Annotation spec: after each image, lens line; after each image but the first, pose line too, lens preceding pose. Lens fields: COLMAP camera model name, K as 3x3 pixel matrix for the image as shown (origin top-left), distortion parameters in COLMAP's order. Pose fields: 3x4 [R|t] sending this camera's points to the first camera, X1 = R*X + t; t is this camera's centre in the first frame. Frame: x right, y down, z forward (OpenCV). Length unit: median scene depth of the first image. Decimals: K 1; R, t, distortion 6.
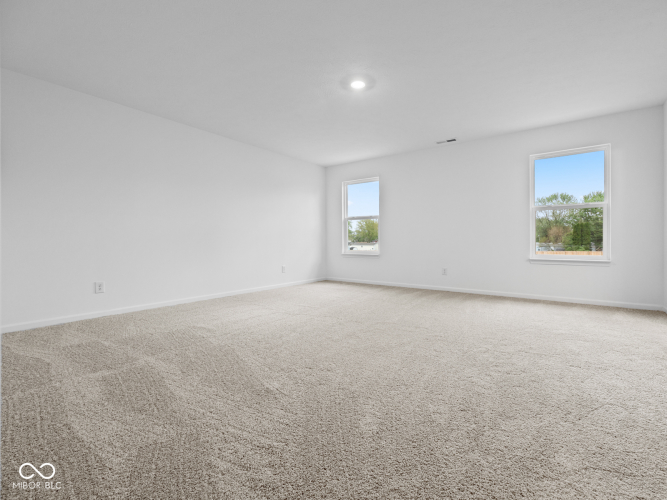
lens RADIAL K [[289.3, 0, 334.2], [0, 289.3, 244.2], [0, 0, 1]] dist [-0.000528, -0.000164]
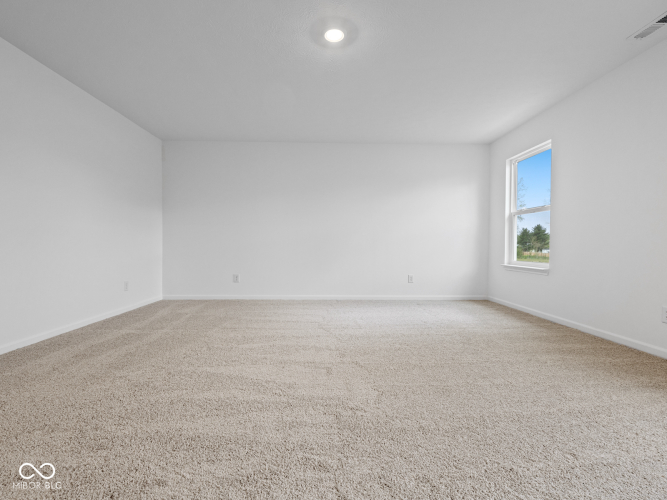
lens RADIAL K [[306.4, 0, 353.3], [0, 306.4, 246.2], [0, 0, 1]] dist [-0.000412, -0.000075]
pose [[0.639080, 0.005527, -0.769120, 0.371622], [-0.012500, 0.999917, -0.003201, -0.002960], [0.769039, 0.011660, 0.639096, 0.271314]]
